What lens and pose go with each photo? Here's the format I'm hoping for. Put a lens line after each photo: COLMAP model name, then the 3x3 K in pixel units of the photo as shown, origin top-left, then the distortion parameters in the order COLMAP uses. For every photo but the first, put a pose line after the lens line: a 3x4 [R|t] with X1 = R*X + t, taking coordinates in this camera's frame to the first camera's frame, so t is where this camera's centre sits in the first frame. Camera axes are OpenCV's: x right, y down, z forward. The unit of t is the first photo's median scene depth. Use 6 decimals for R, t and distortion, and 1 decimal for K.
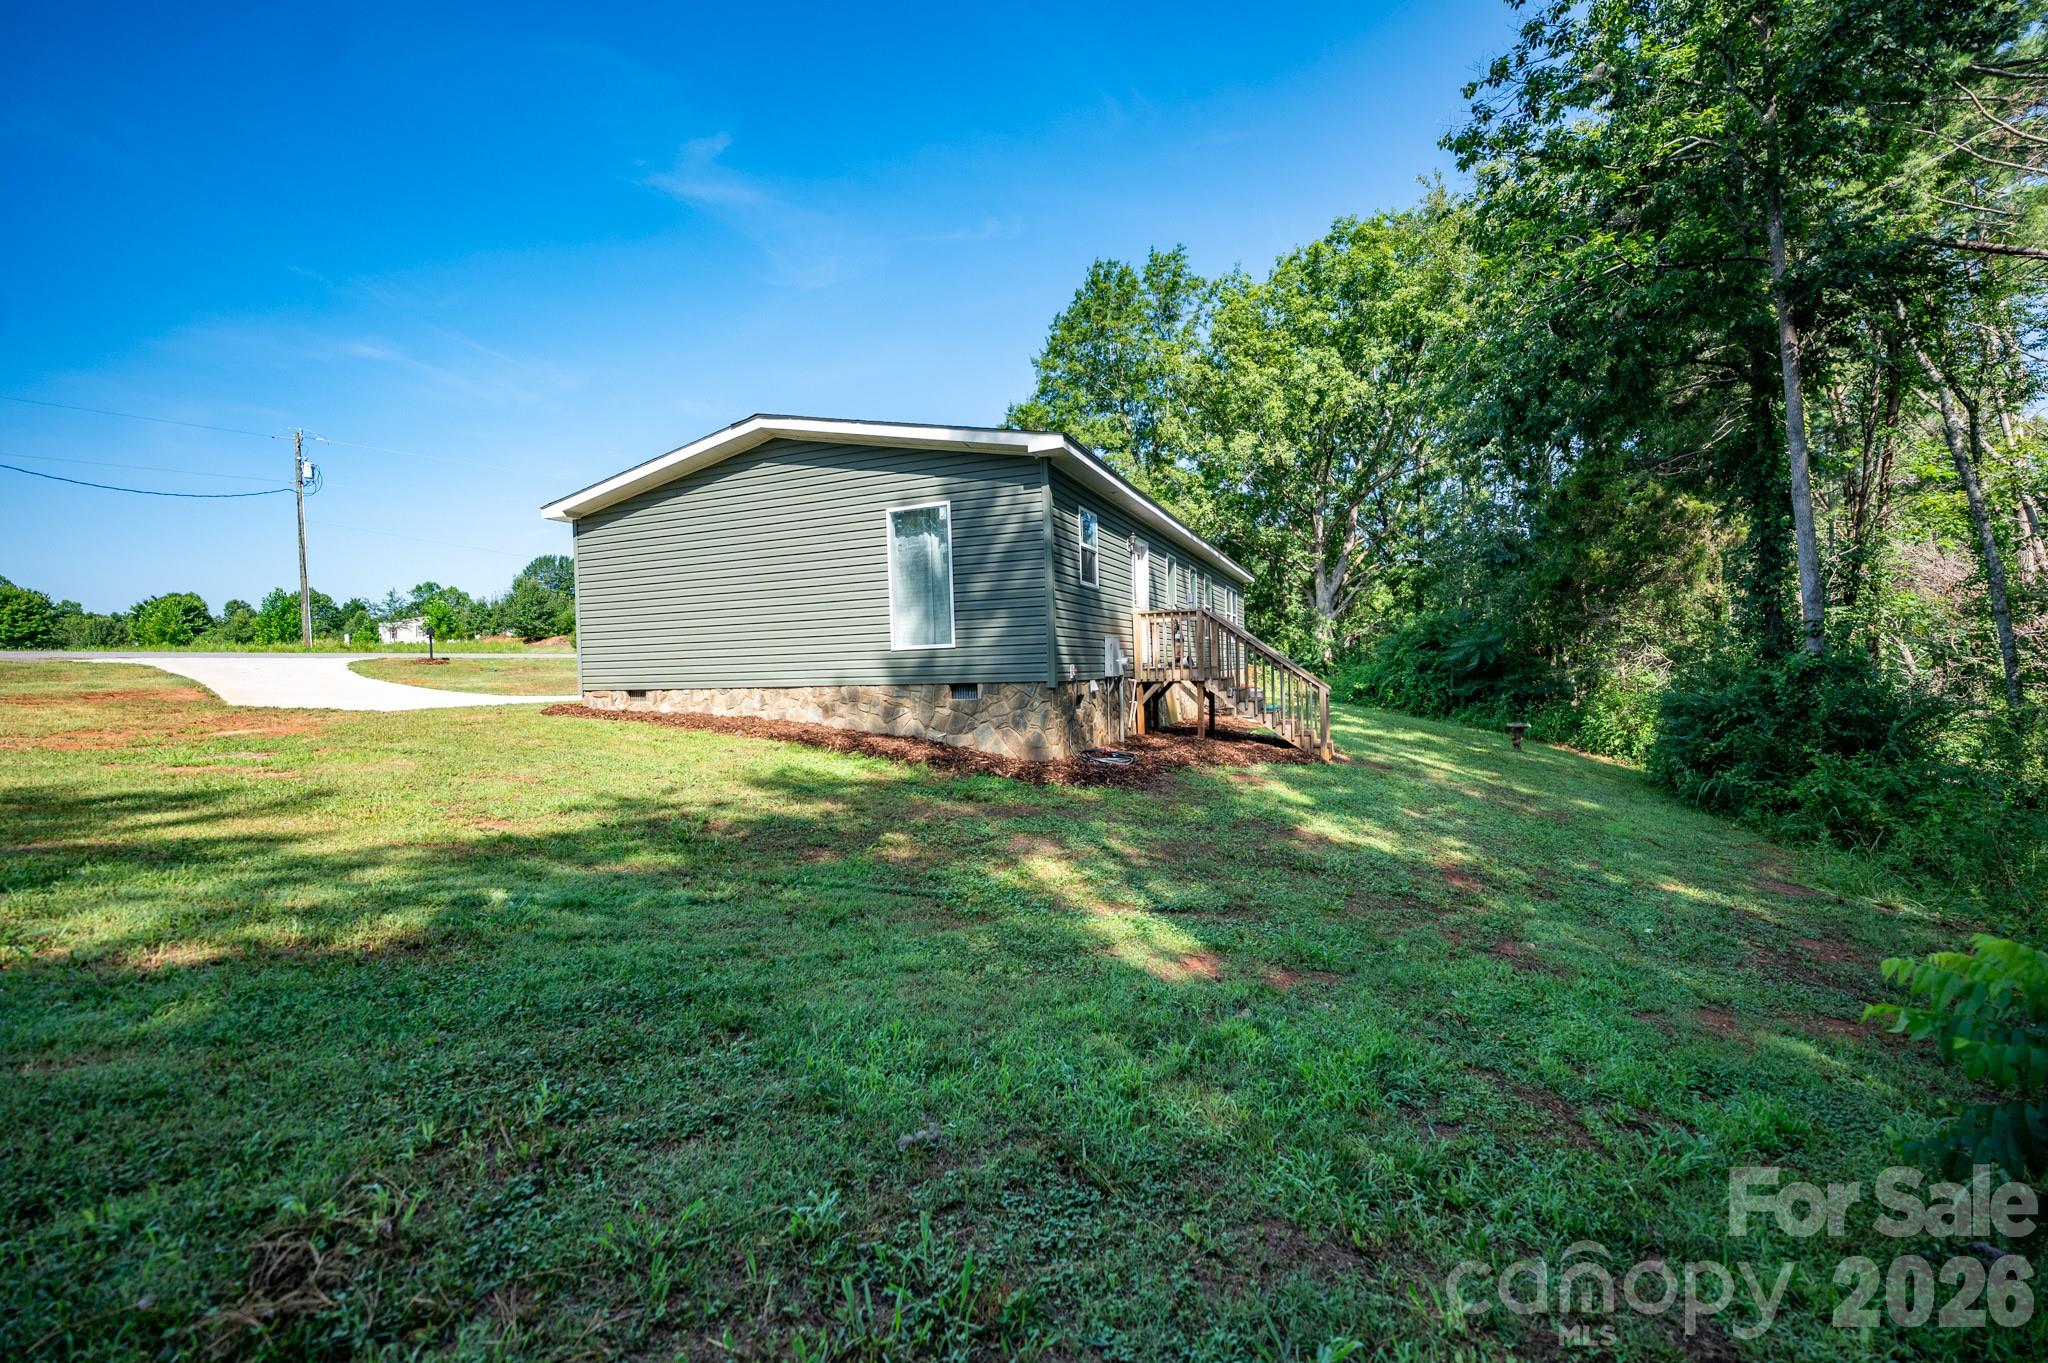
lens RADIAL K [[821.1, 0, 1023.9], [0, 821.1, 676.4], [0, 0, 1]] dist [-0.008424, 0.000761]
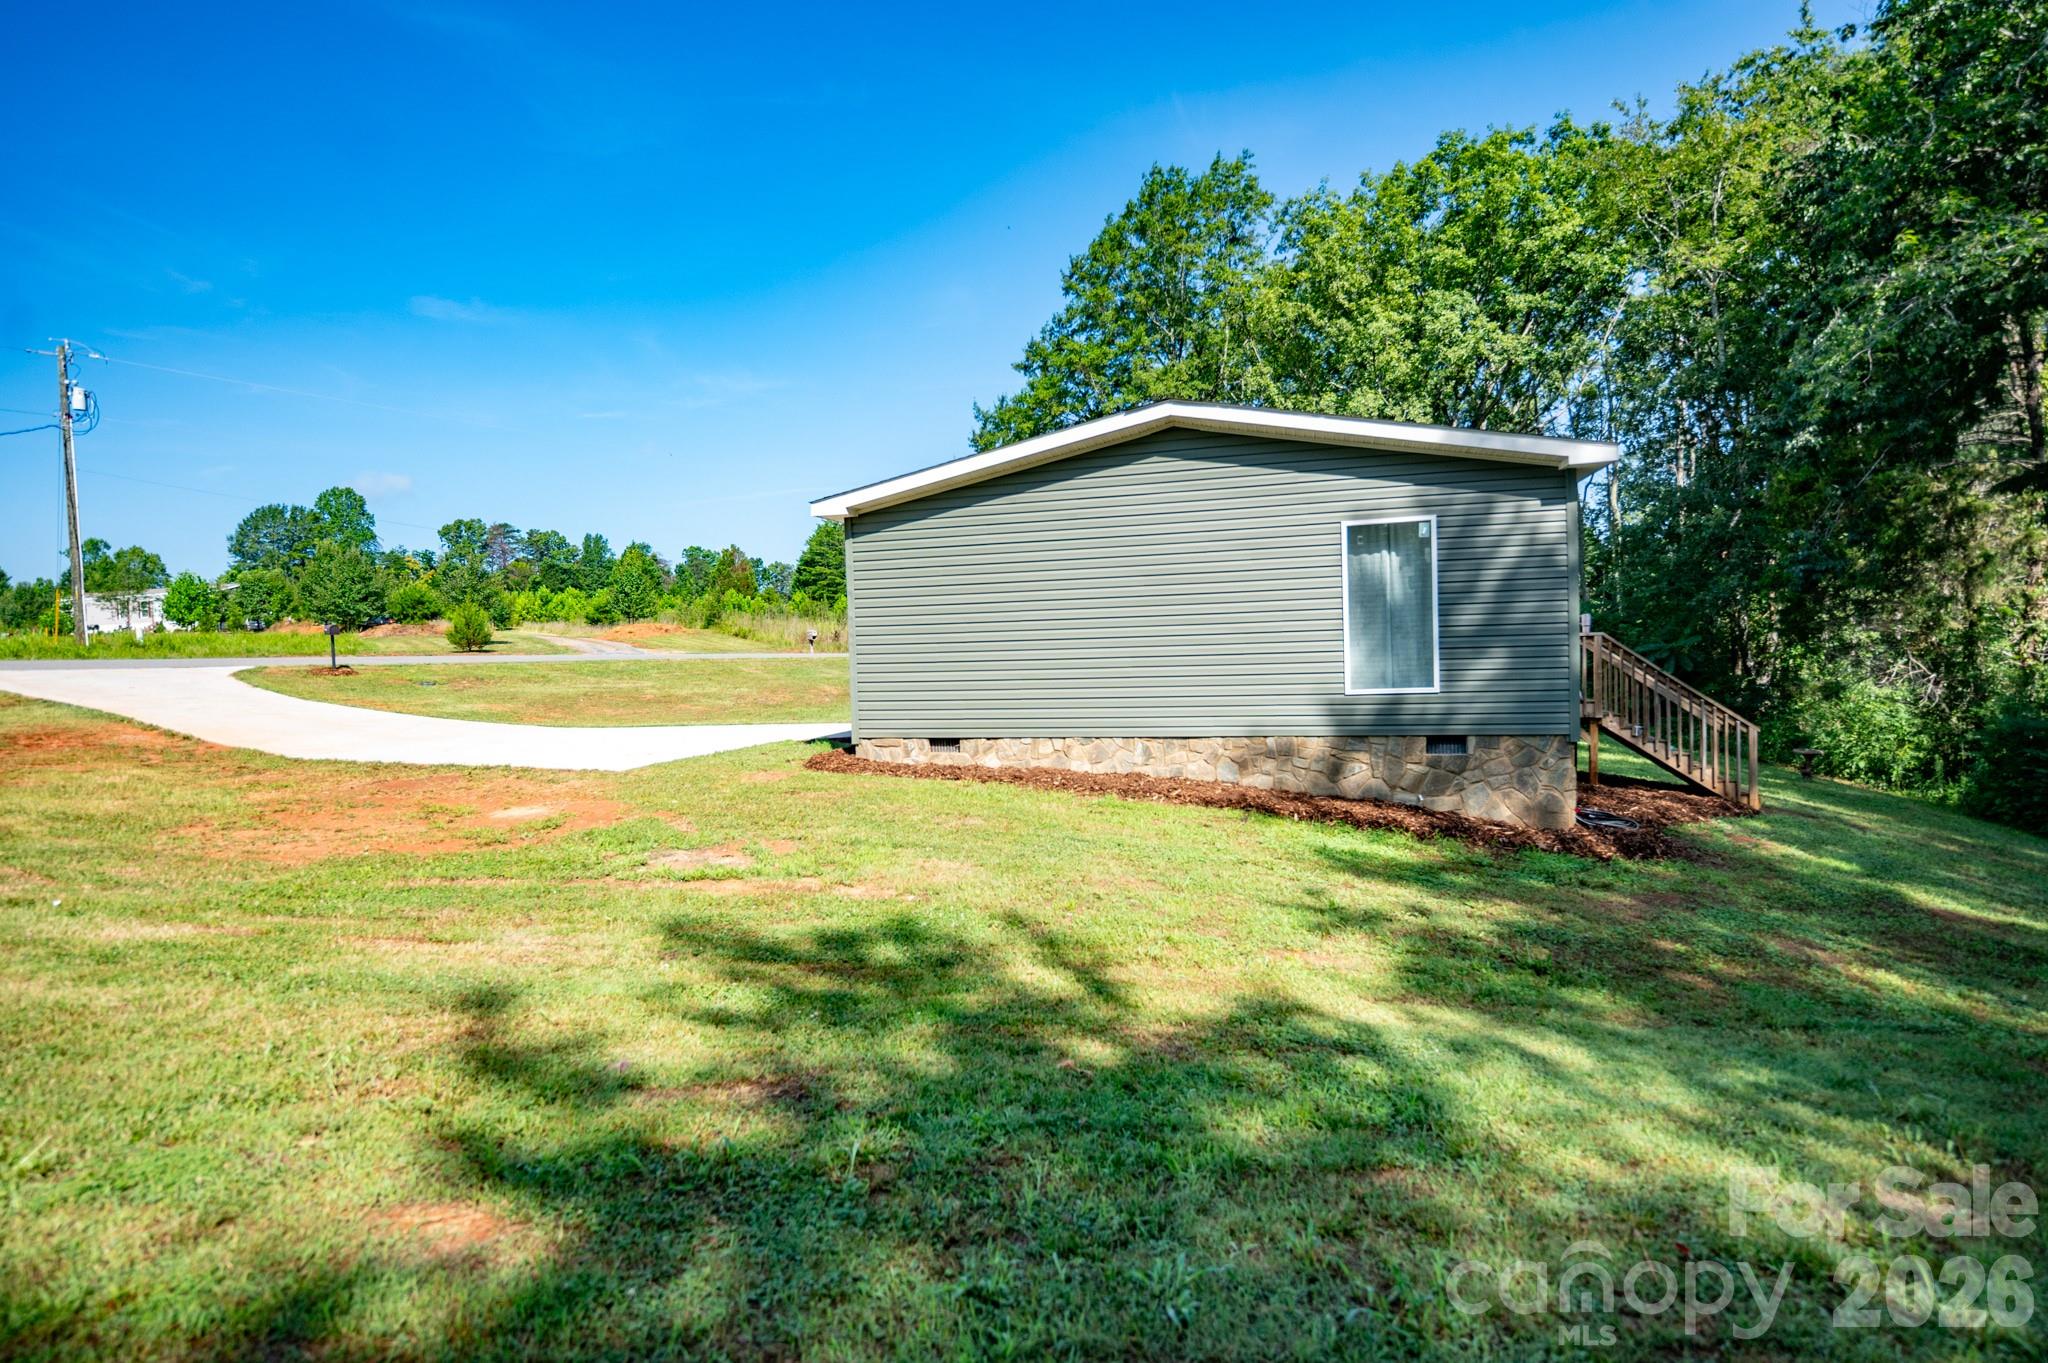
lens RADIAL K [[1022.9, 0, 1023.6], [0, 1022.9, 685.9], [0, 0, 1]] dist [-0.011281, 0.000142]
pose [[0.992099, -0.007055, 0.125261, -0.564293], [0.004173, 0.999721, 0.023255, -0.060353], [-0.125391, -0.022549, 0.991851, 0.023497]]
